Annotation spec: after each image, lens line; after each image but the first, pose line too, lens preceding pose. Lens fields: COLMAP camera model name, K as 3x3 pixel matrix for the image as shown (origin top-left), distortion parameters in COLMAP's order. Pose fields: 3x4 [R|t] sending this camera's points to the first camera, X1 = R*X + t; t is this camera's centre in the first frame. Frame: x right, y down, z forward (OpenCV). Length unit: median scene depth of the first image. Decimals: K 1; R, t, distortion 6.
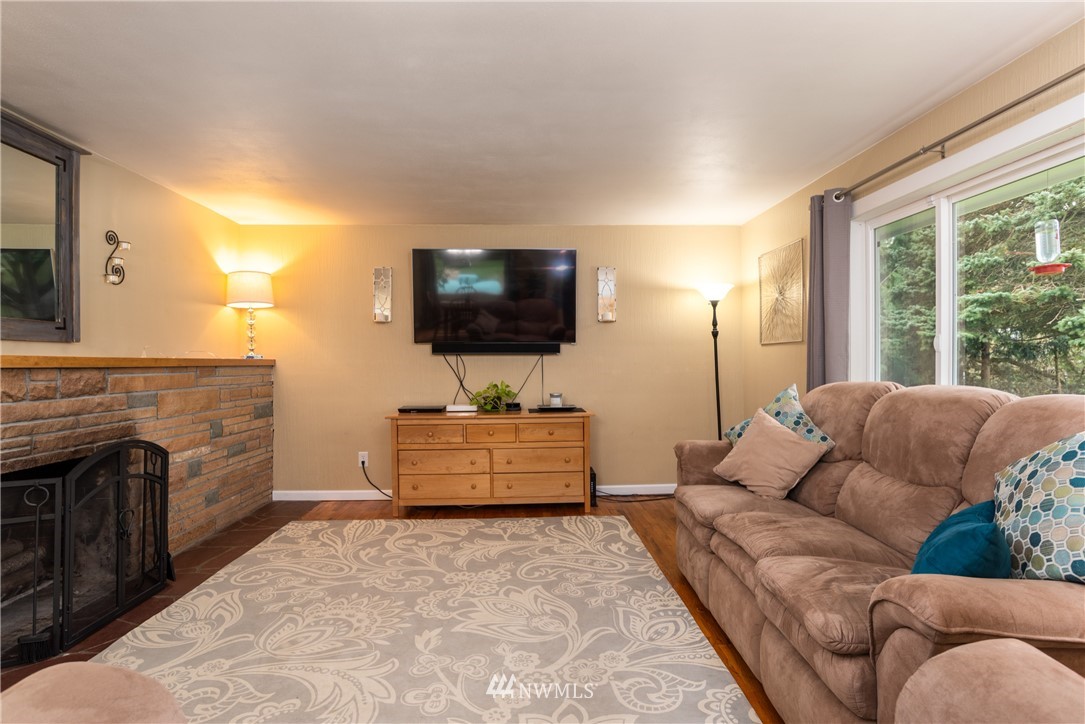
lens RADIAL K [[561.1, 0, 544.3], [0, 561.1, 362.5], [0, 0, 1]] dist [-0.005838, -0.000295]
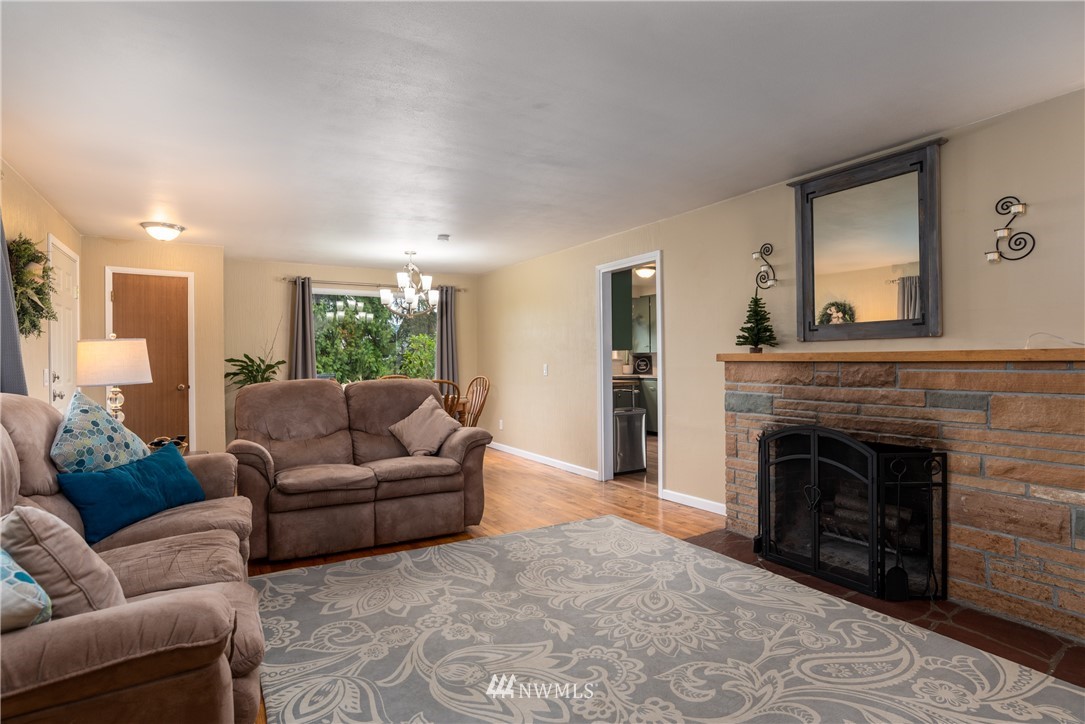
lens RADIAL K [[561.1, 0, 546.1], [0, 561.1, 358.7], [0, 0, 1]] dist [-0.005838, -0.000295]
pose [[-0.873364, 0.012272, -0.486914, 0.282256], [0.014341, 0.999897, -0.000523, -0.005388], [0.486858, -0.007440, -0.873450, 1.698061]]
